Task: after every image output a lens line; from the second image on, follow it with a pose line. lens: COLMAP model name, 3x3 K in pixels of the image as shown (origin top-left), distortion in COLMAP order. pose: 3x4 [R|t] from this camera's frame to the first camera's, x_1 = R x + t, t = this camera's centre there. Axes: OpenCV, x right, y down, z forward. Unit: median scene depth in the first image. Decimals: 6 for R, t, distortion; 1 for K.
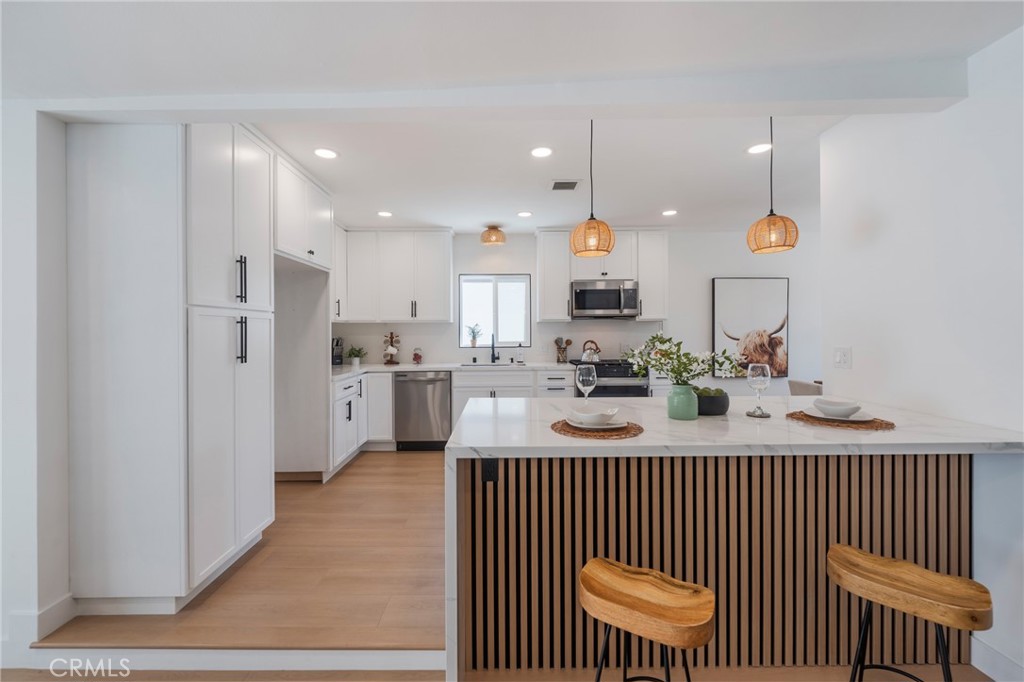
lens RADIAL K [[406.7, 0, 518.0], [0, 406.7, 331.6], [0, 0, 1]] dist [-0.002714, -0.000452]
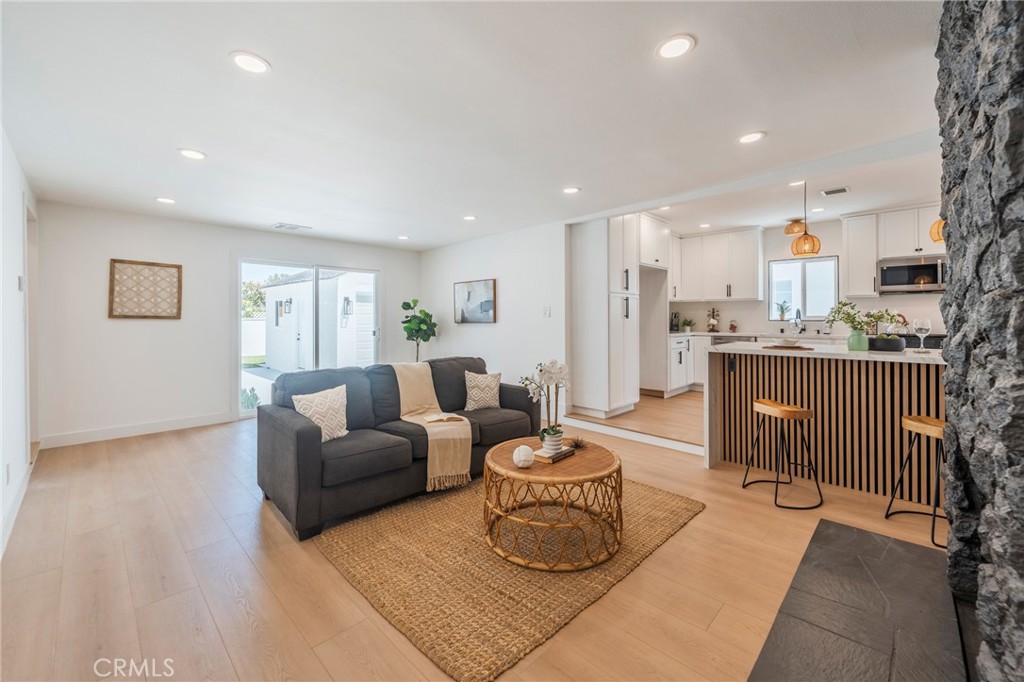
lens RADIAL K [[406.7, 0, 552.7], [0, 406.7, 307.6], [0, 0, 1]] dist [-0.002714, -0.000452]
pose [[0.742443, -0.008092, -0.669860, 0.211483], [-0.003586, 0.999865, -0.016053, 0.024448], [0.669899, 0.014321, 0.742314, -0.385481]]
